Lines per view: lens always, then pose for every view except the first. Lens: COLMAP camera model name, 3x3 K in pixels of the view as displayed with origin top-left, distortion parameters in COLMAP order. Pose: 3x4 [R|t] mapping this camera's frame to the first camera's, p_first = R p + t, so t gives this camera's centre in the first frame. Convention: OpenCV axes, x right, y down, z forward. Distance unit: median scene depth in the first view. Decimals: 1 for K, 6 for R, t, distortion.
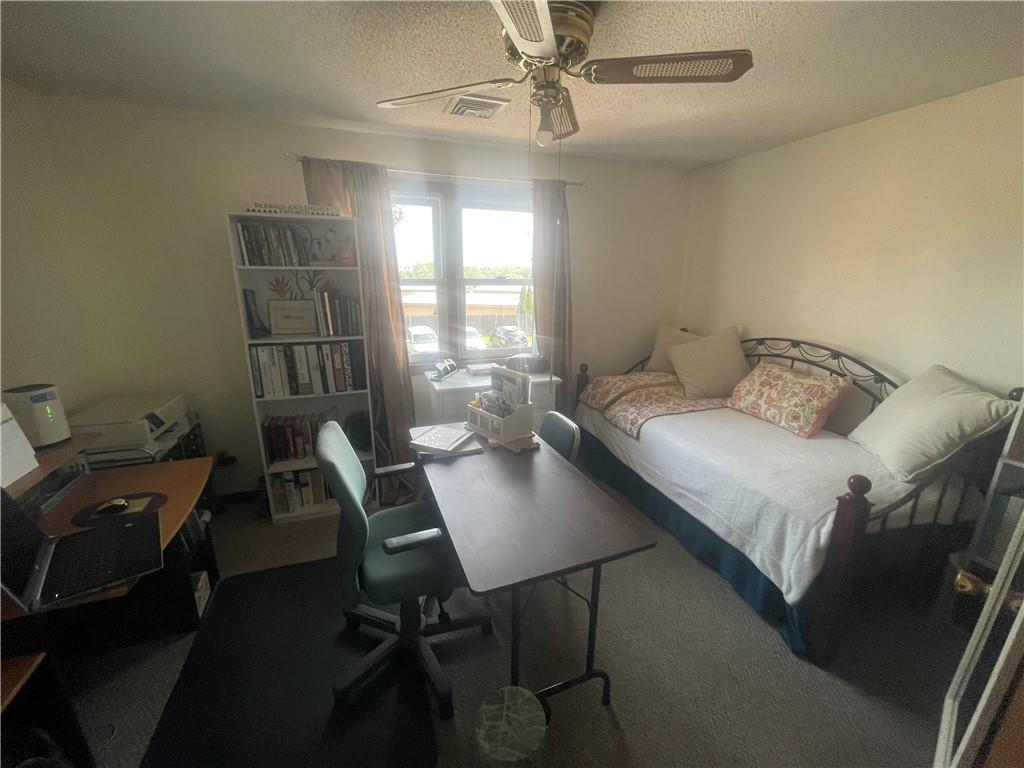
lens RADIAL K [[418.5, 0, 511.2], [0, 418.5, 384.4], [0, 0, 1]] dist [-0.001412, 0.000305]
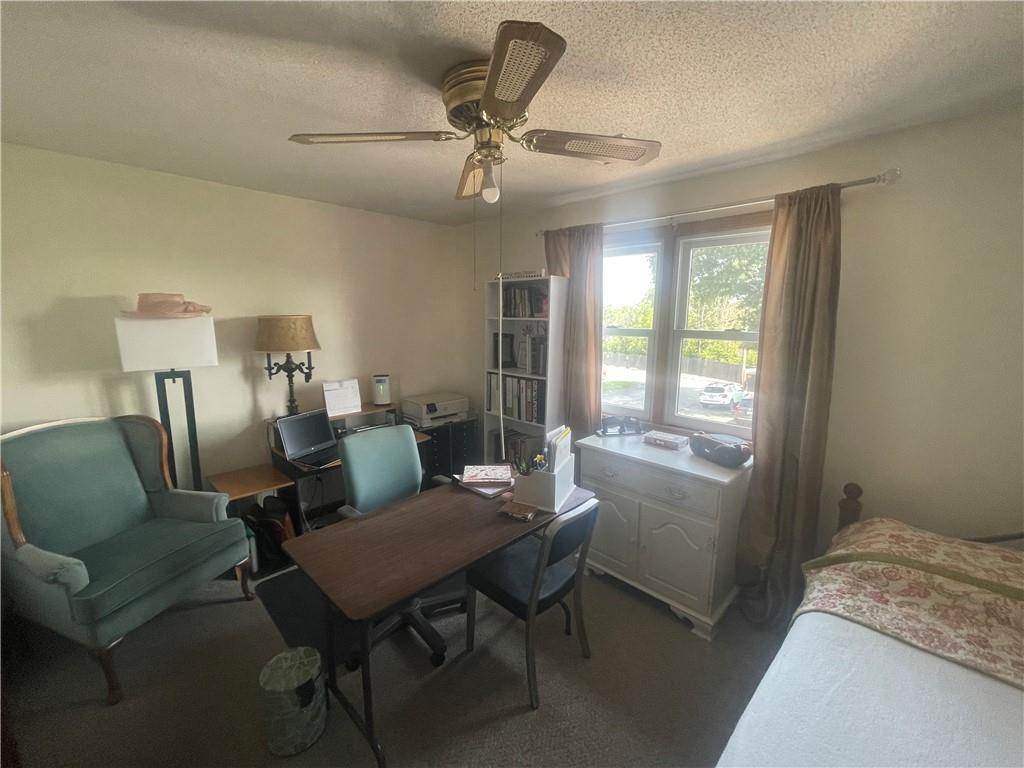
lens RADIAL K [[433.3, 0, 512.0], [0, 433.3, 384.0], [0, 0, 1]] dist [-0.001156, -0.000267]
pose [[0.404721, 0.144330, -0.902978, 0.668746], [-0.235299, 0.970652, 0.049685, -0.135391], [0.883649, 0.192361, 0.426804, 0.425729]]
